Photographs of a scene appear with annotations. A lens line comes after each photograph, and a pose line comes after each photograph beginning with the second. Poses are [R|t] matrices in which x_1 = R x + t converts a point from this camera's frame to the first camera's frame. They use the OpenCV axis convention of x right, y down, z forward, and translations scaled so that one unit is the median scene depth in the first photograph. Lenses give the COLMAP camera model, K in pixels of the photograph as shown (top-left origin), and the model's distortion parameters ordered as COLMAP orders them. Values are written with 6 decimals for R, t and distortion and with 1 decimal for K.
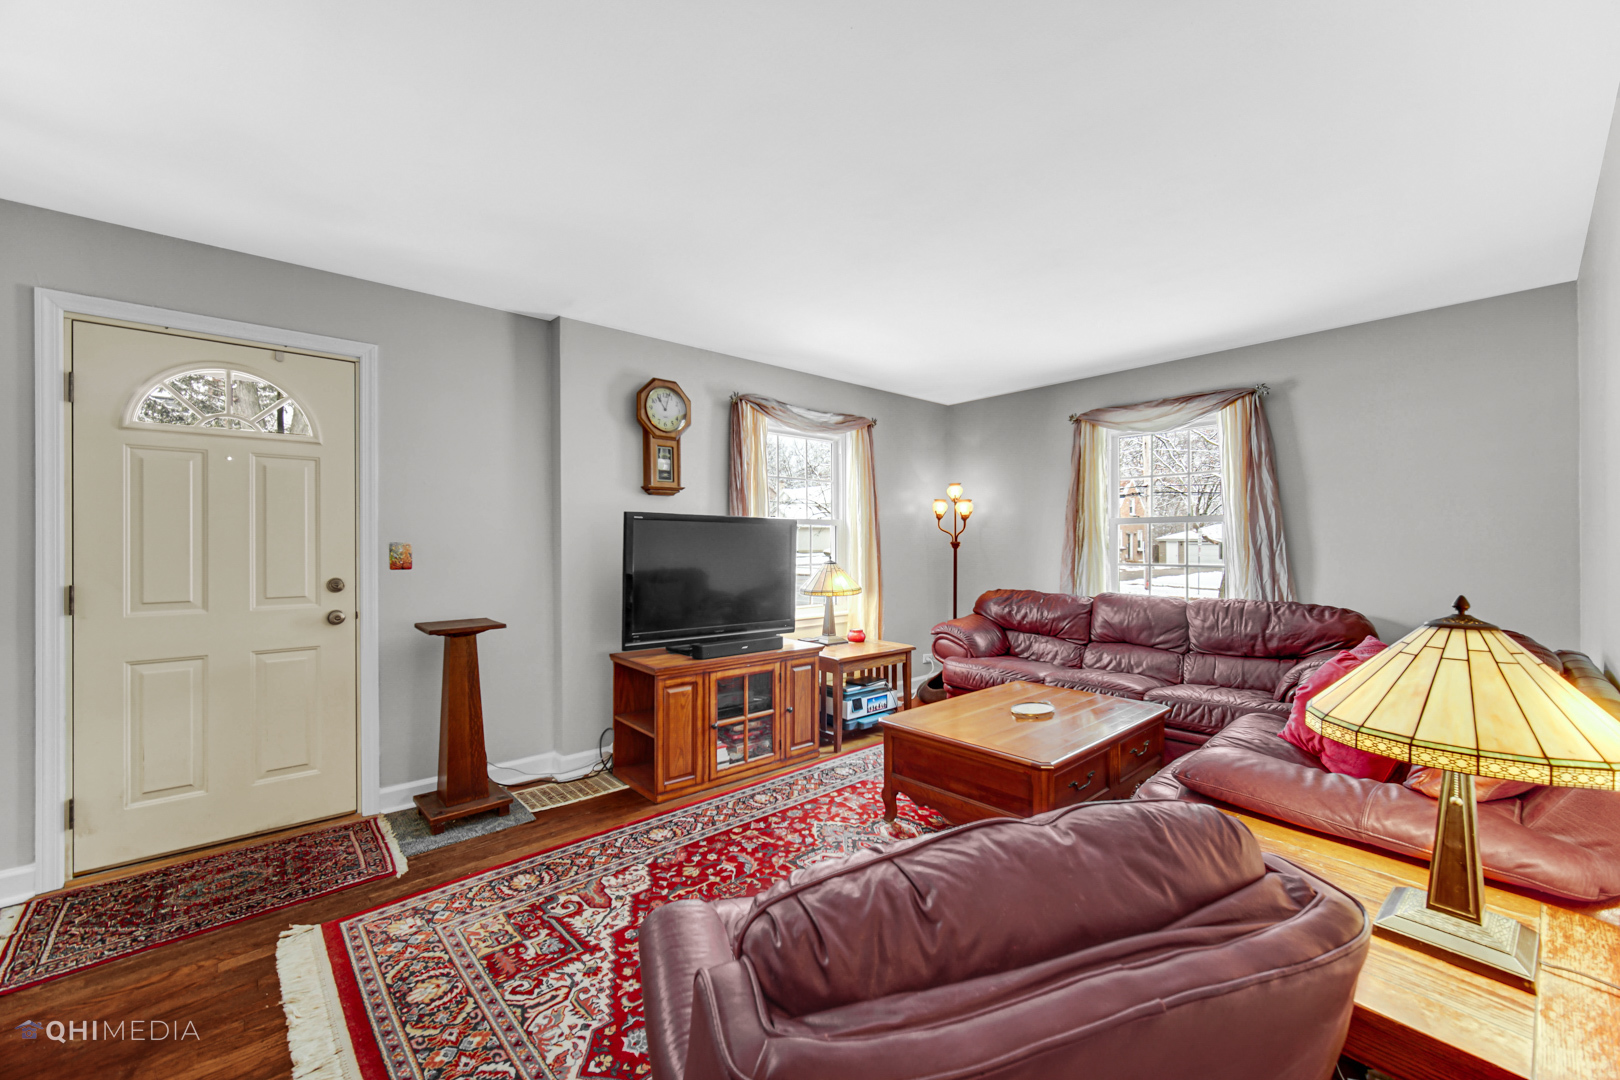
lens RADIAL K [[654.5, 0, 818.0], [0, 654.5, 533.7], [0, 0, 1]] dist [0.000350, 0.000129]
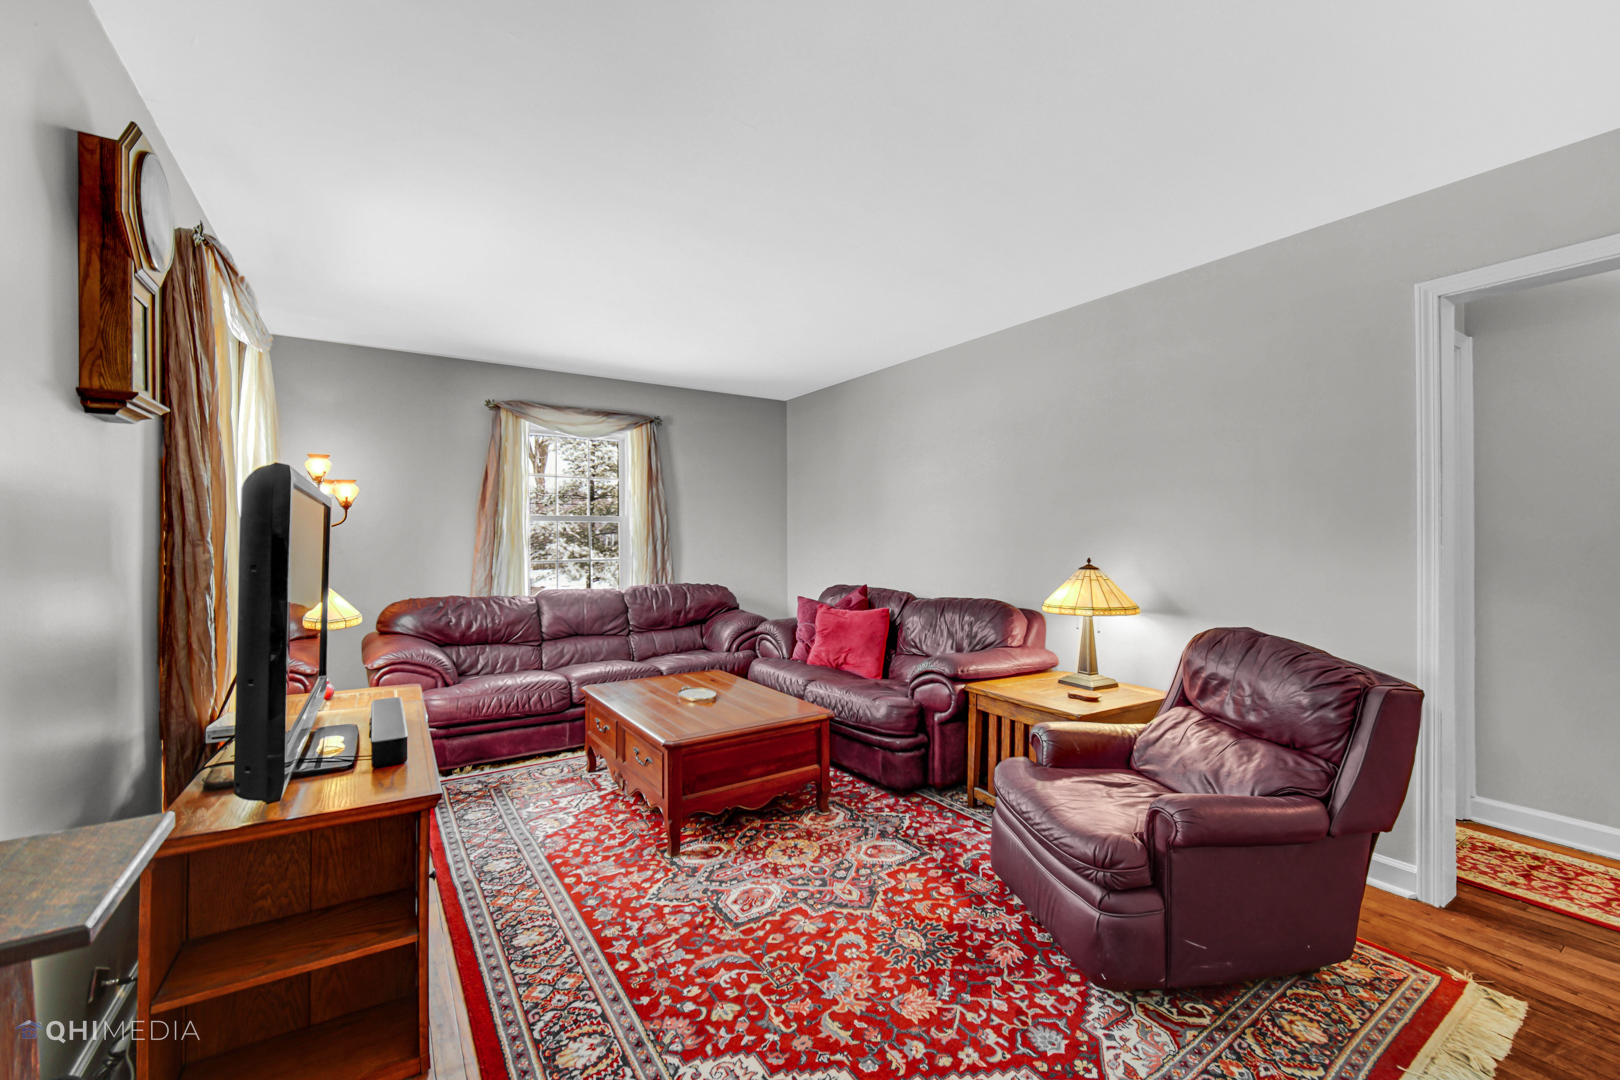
lens RADIAL K [[654.5, 0, 818.0], [0, 654.5, 533.7], [0, 0, 1]] dist [0.000350, 0.000129]
pose [[0.147291, 0.006308, 0.989073, -0.747319], [-0.009365, 0.999944, -0.004983, 0.007758], [-0.989049, -0.008529, 0.147342, 0.687743]]
